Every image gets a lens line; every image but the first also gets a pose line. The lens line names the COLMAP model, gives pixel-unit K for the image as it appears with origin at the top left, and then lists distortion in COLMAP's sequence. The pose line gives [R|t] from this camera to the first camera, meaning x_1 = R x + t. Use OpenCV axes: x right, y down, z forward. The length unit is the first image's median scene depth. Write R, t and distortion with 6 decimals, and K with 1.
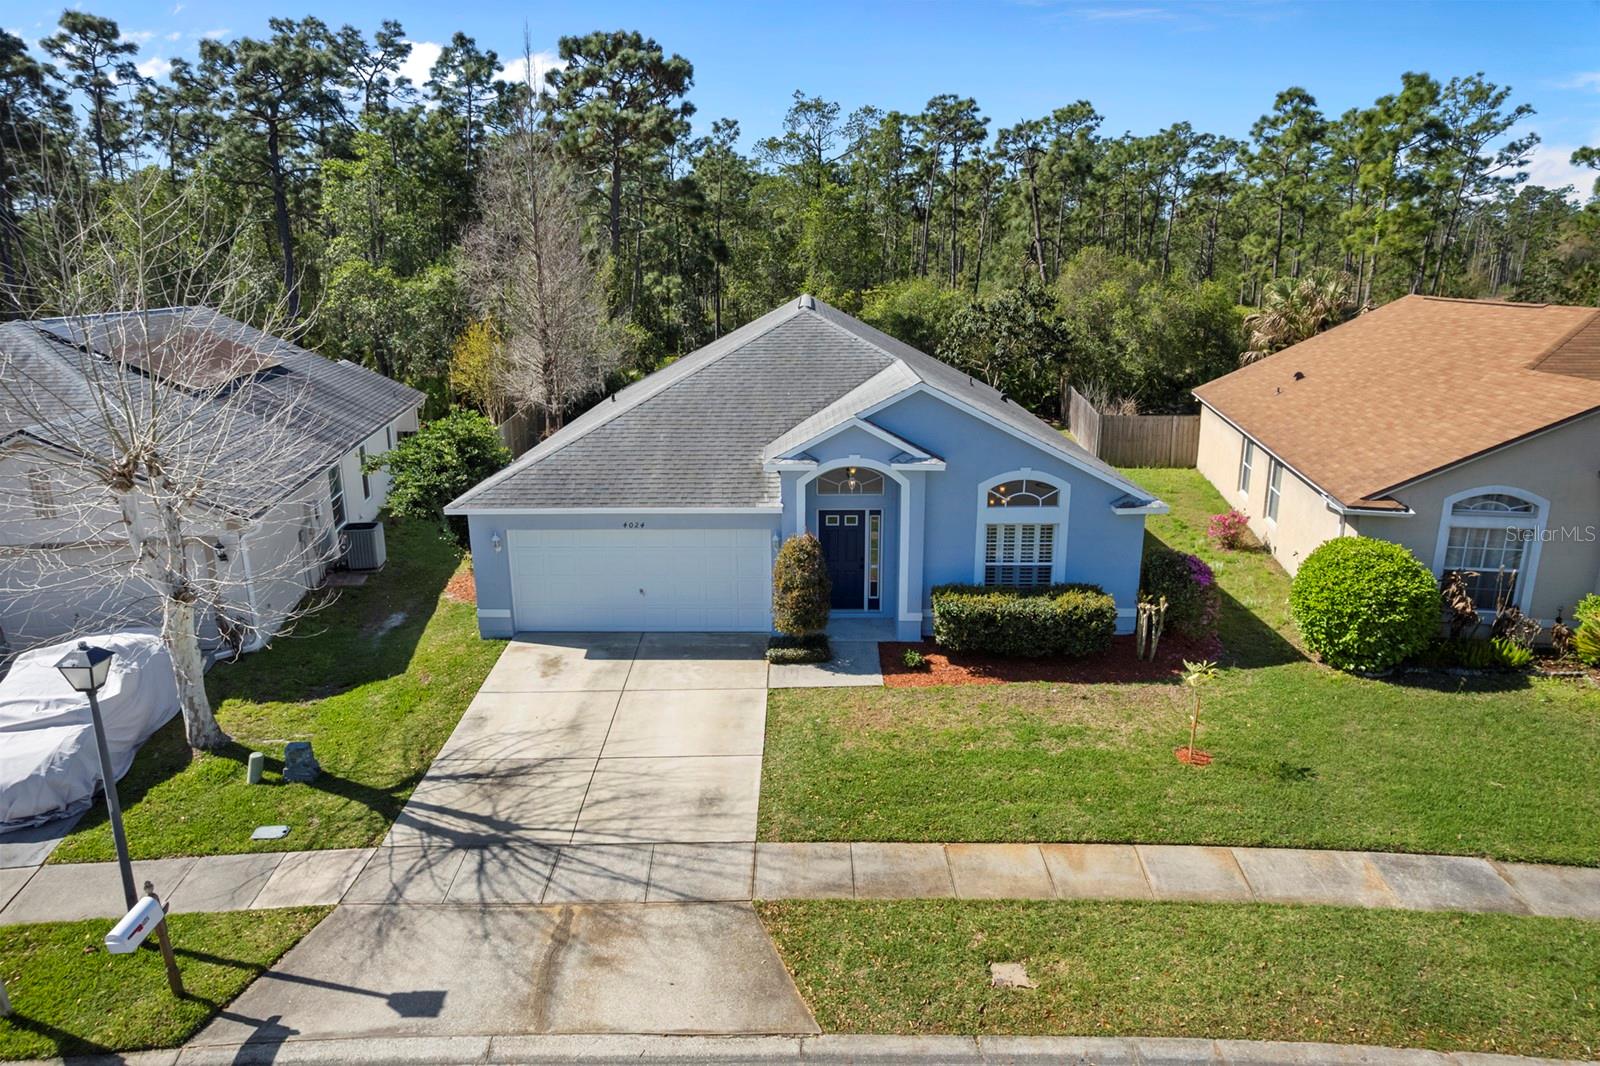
lens RADIAL K [[1030.7, 0, 812.5], [0, 1030.7, 562.5], [0, 0, 1]] dist [-0.069850, 0.060443]
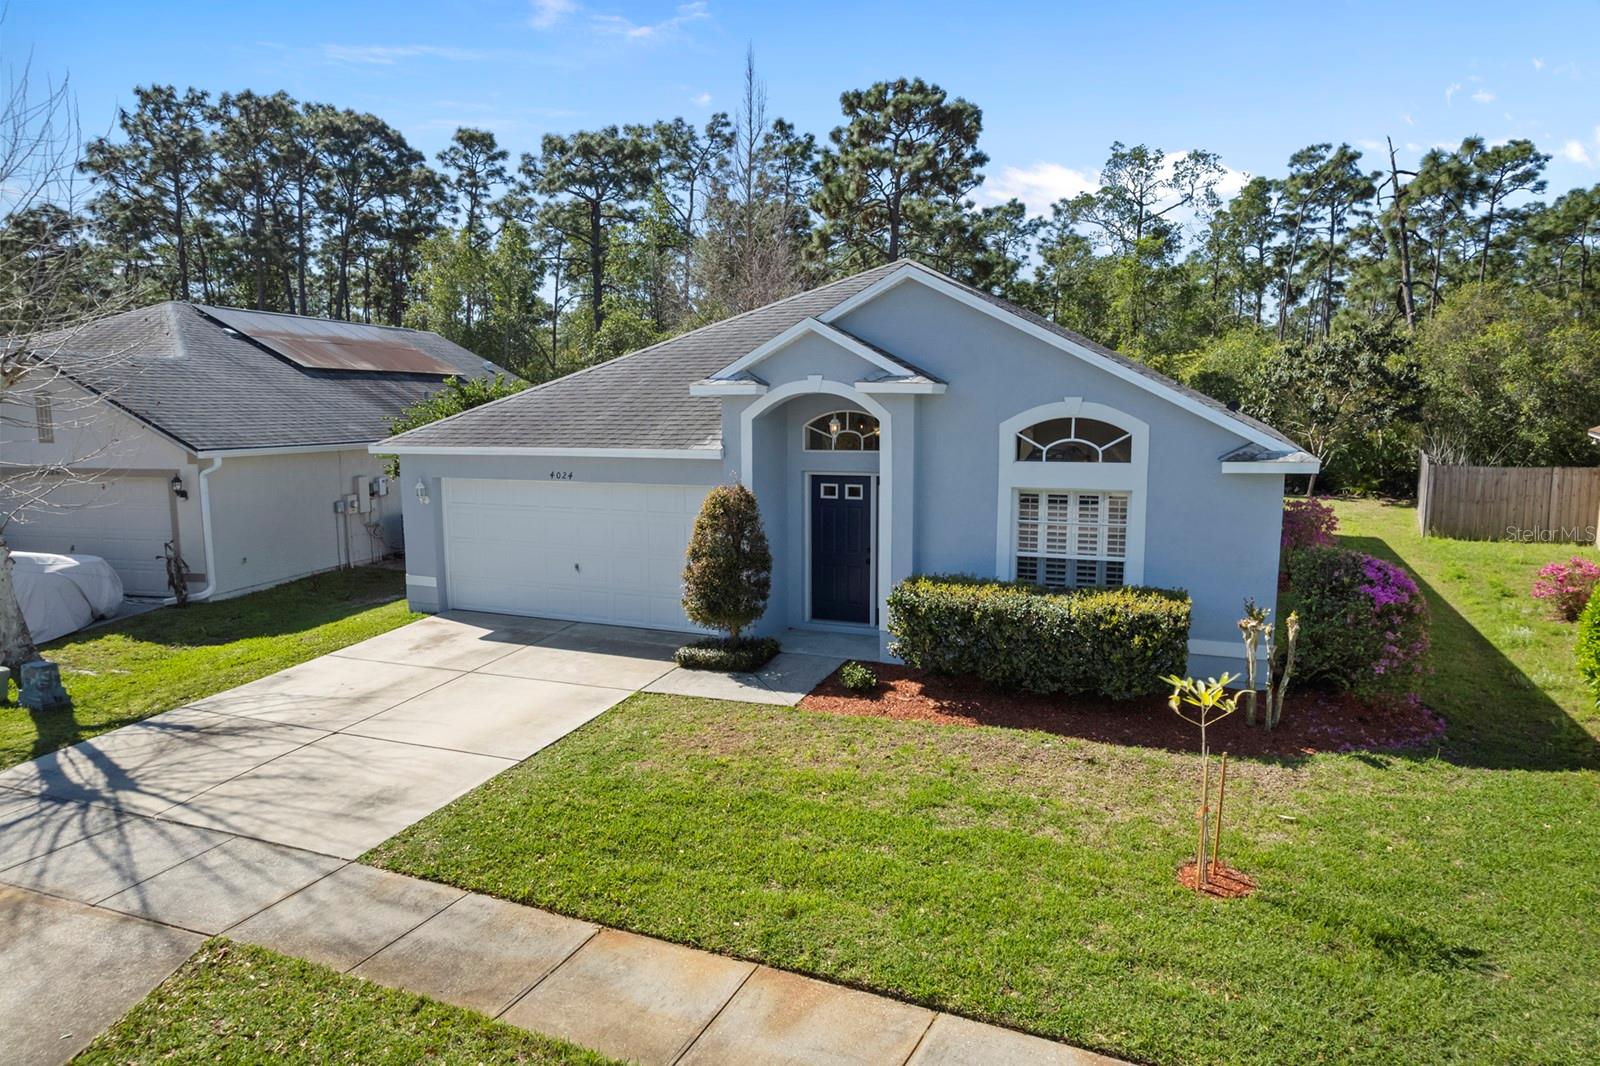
lens RADIAL K [[1030.7, 0, 812.5], [0, 1030.7, 562.5], [0, 0, 1]] dist [-0.069850, 0.060443]
pose [[0.917756, 0.059050, -0.392730, 0.313935], [-0.112505, 0.987032, -0.114501, 0.097774], [0.380875, 0.149269, 0.912498, 0.381497]]
